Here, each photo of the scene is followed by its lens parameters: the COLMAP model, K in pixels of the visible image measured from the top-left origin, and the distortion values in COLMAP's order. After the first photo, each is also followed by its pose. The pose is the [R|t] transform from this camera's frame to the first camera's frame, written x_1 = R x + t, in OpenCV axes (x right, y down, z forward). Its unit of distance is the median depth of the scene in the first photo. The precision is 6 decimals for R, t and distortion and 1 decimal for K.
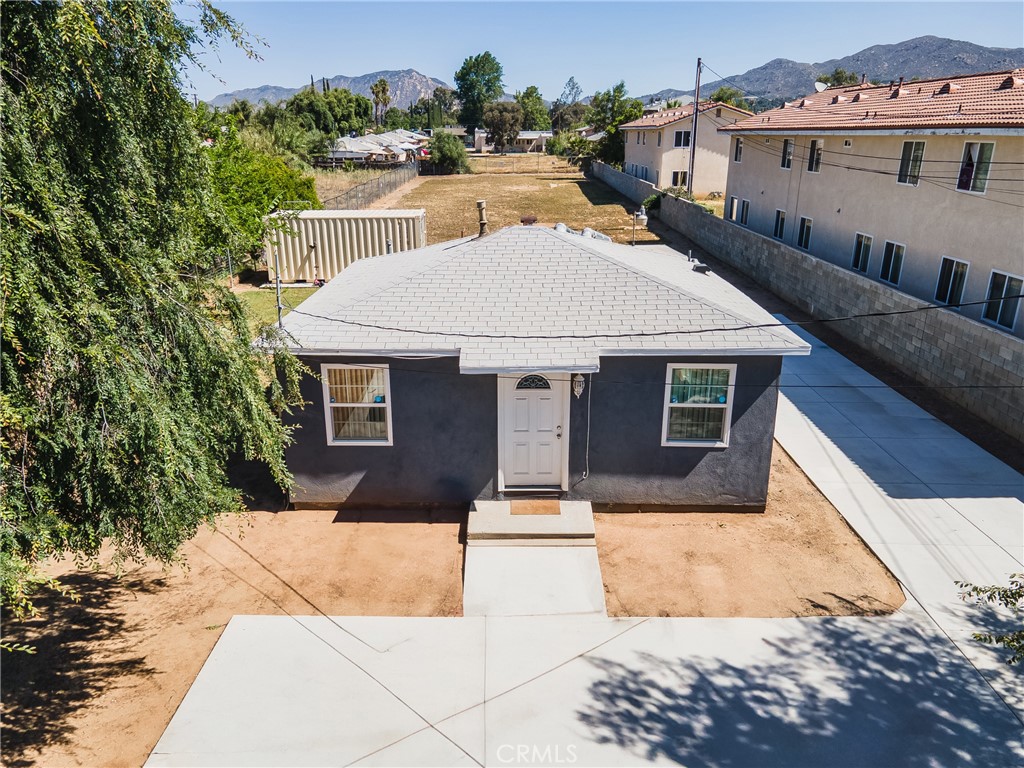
lens RADIAL K [[755.5, 0, 507.3], [0, 755.5, 383.6], [0, 0, 1]] dist [0.024381, 0.027134]
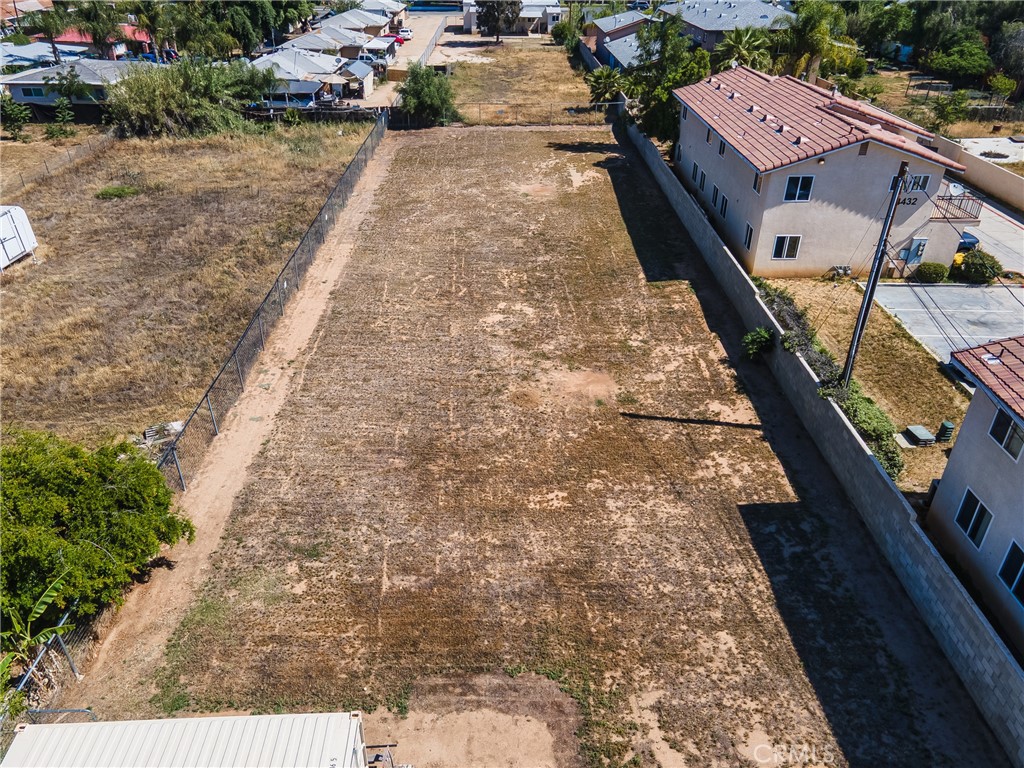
lens RADIAL K [[755.5, 0, 497.4], [0, 755.5, 396.1], [0, 0, 1]] dist [0.024381, 0.027134]
pose [[0.999985, 0.004954, 0.002493, -0.051855], [-0.005381, 0.975473, 0.220054, -0.858305], [-0.001341, -0.220064, 0.975484, 1.033938]]
